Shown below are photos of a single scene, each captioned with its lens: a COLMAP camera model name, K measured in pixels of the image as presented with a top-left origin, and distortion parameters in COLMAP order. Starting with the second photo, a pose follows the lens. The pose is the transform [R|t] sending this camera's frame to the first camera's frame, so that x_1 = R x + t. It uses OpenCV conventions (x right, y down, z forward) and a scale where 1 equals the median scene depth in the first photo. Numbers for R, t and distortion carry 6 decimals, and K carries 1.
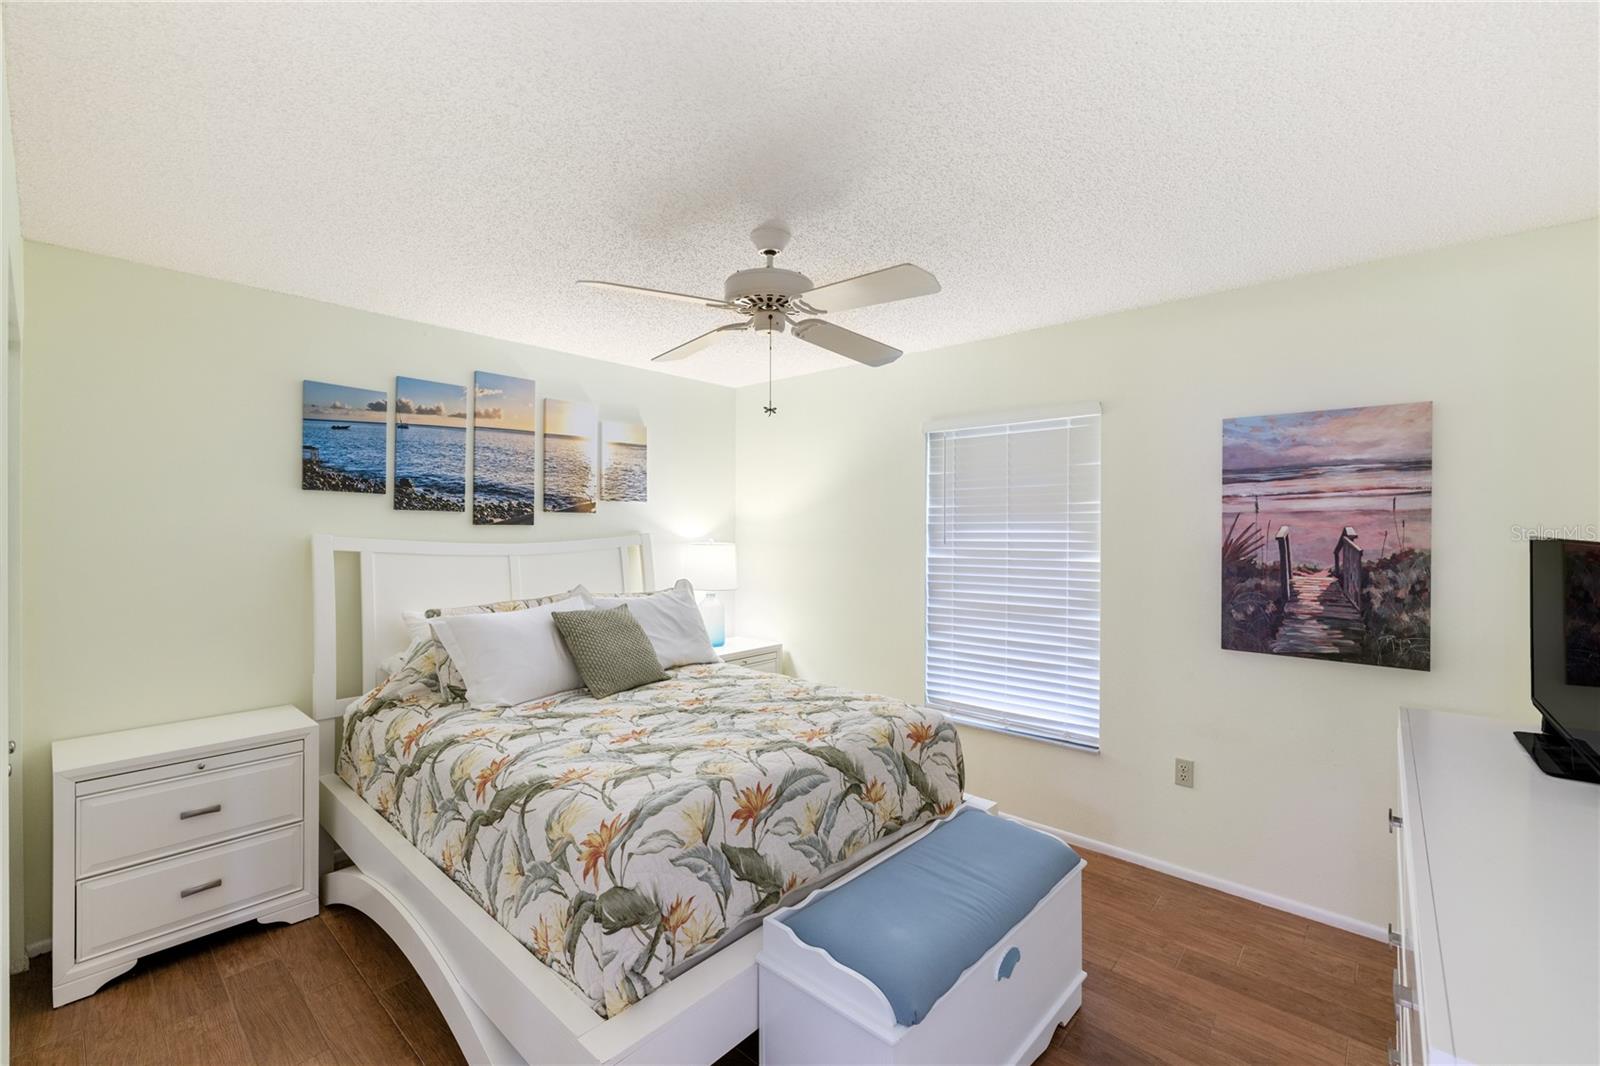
lens RADIAL K [[670.1, 0, 802.4], [0, 670.1, 531.0], [0, 0, 1]] dist [-0.002643, -0.000162]
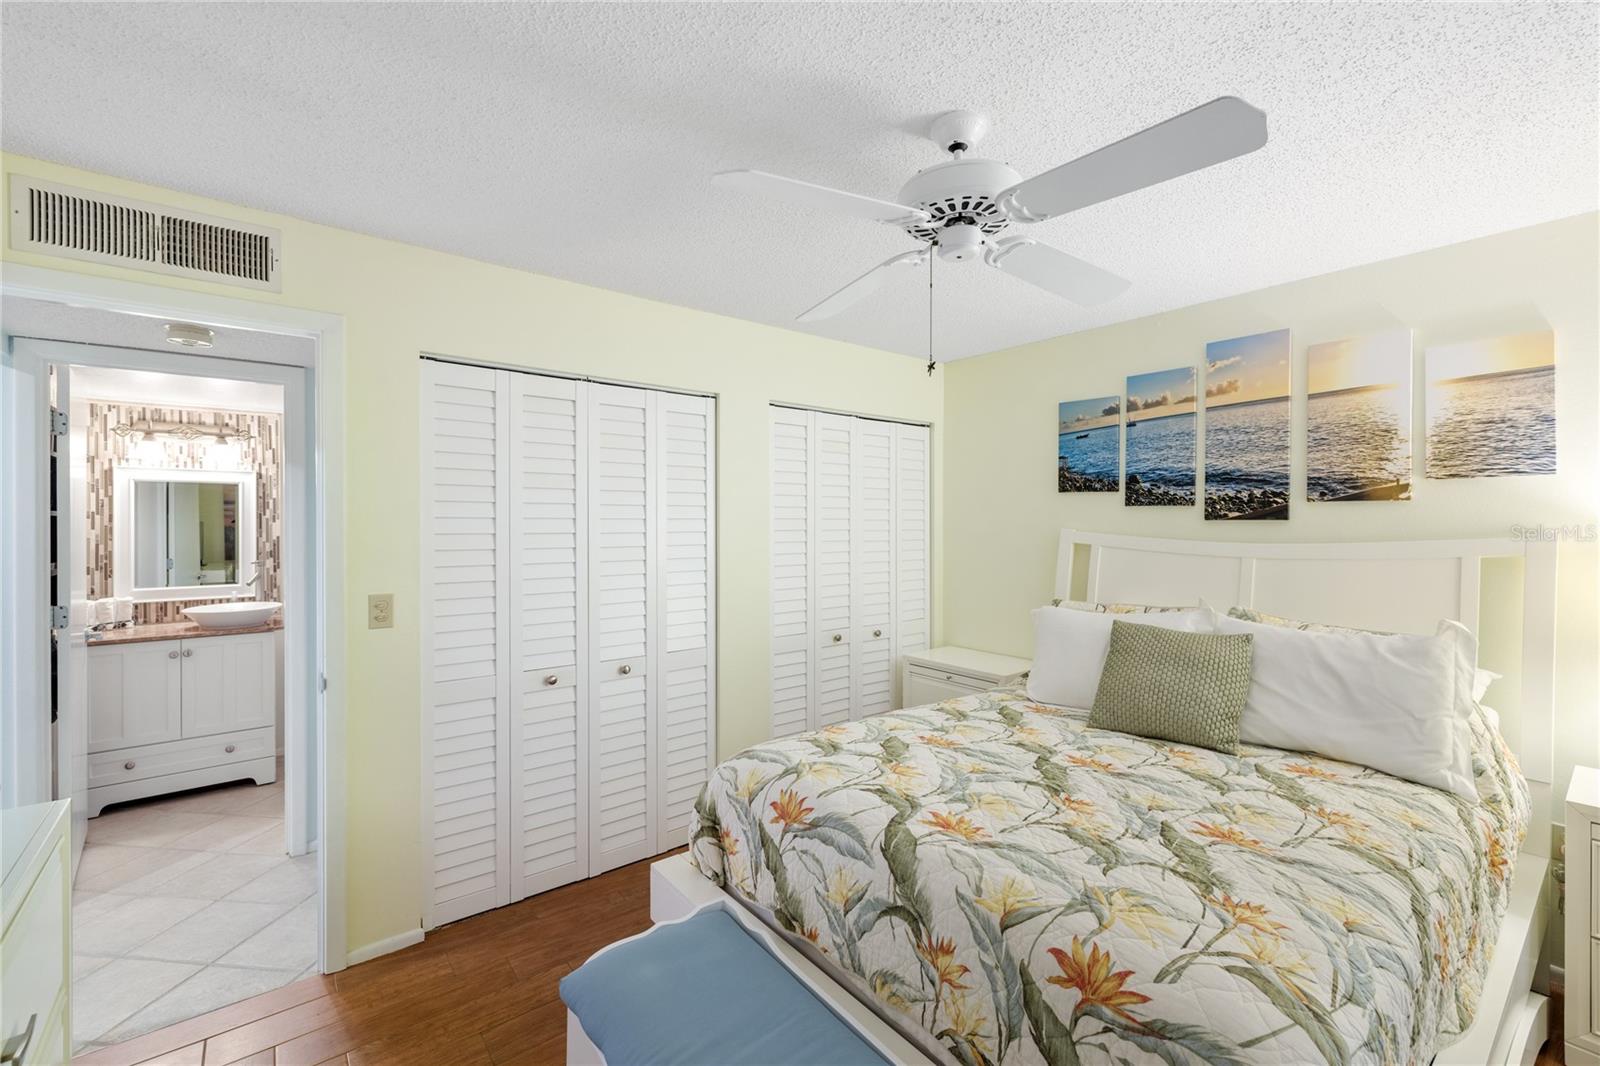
lens RADIAL K [[670.1, 0, 802.9], [0, 670.1, 528.9], [0, 0, 1]] dist [-0.002643, -0.000162]
pose [[-0.165657, 0.006108, -0.986165, 0.498643], [-0.007771, 0.999942, 0.007498, -0.000381], [0.986153, 0.008905, -0.165600, 0.676850]]
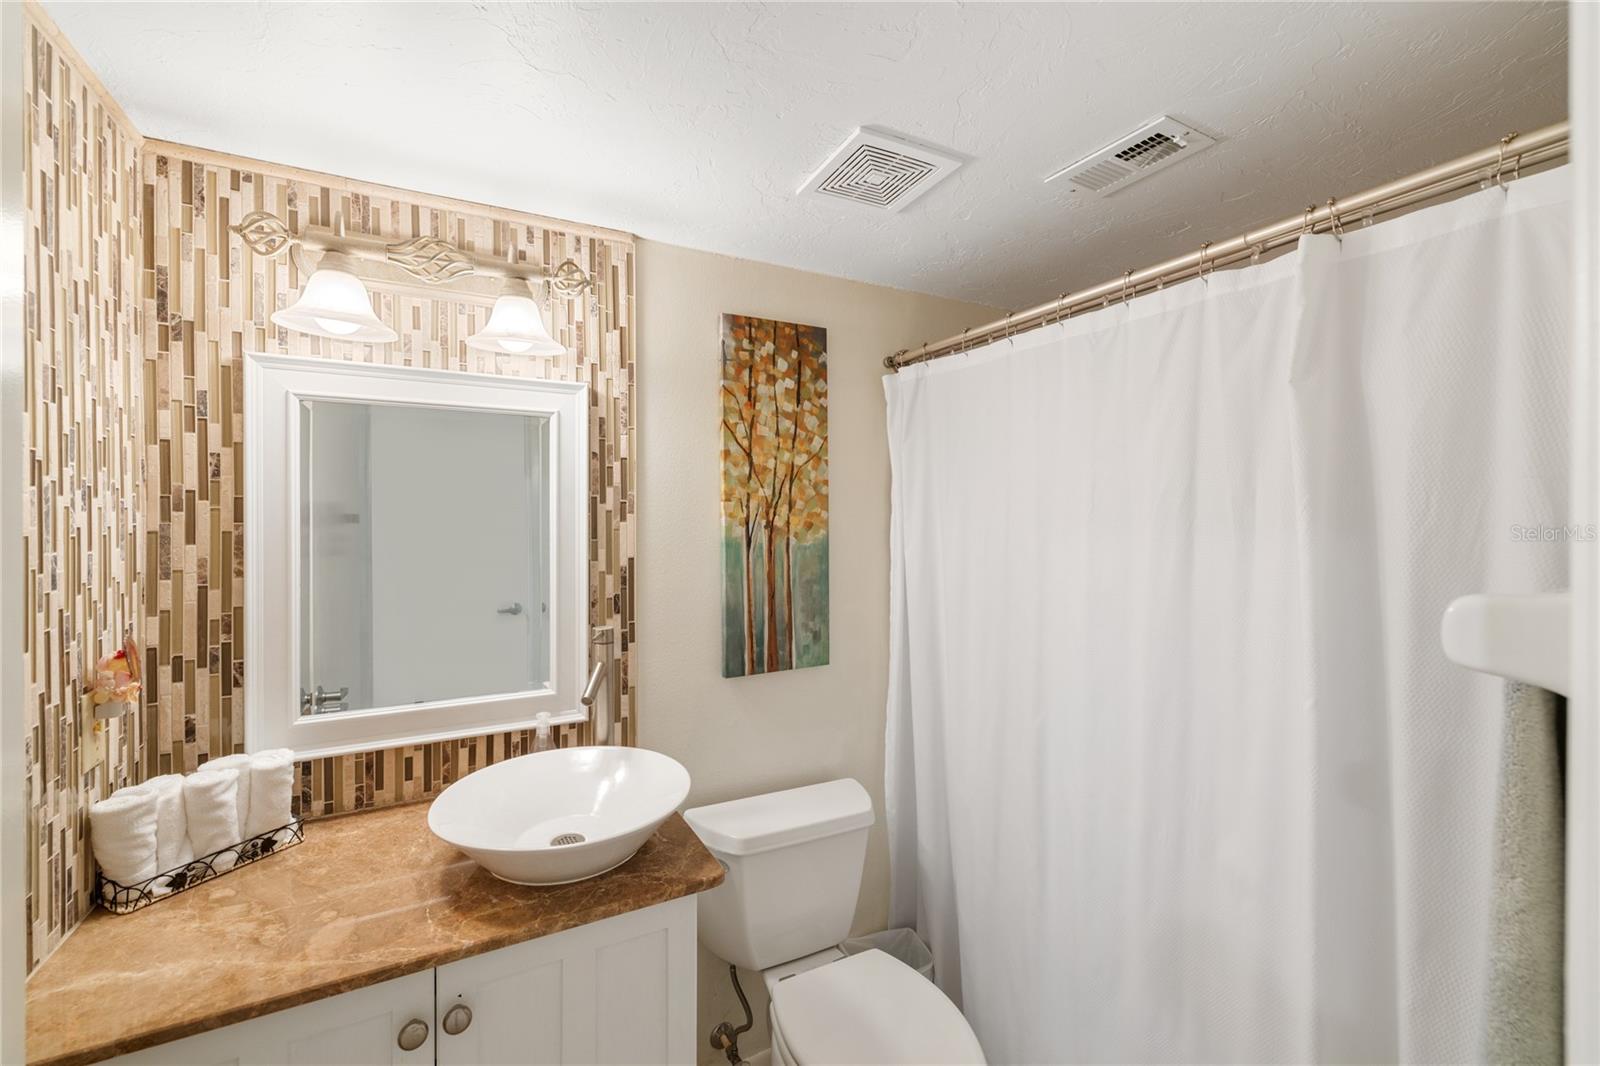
lens RADIAL K [[670.1, 0, 798.6], [0, 670.1, 527.3], [0, 0, 1]] dist [-0.002643, -0.000162]
pose [[-0.347775, 0.001215, -0.937577, 0.305425], [-0.001619, 0.999997, 0.001896, 0.001985], [0.937577, 0.002177, -0.347772, 0.415848]]
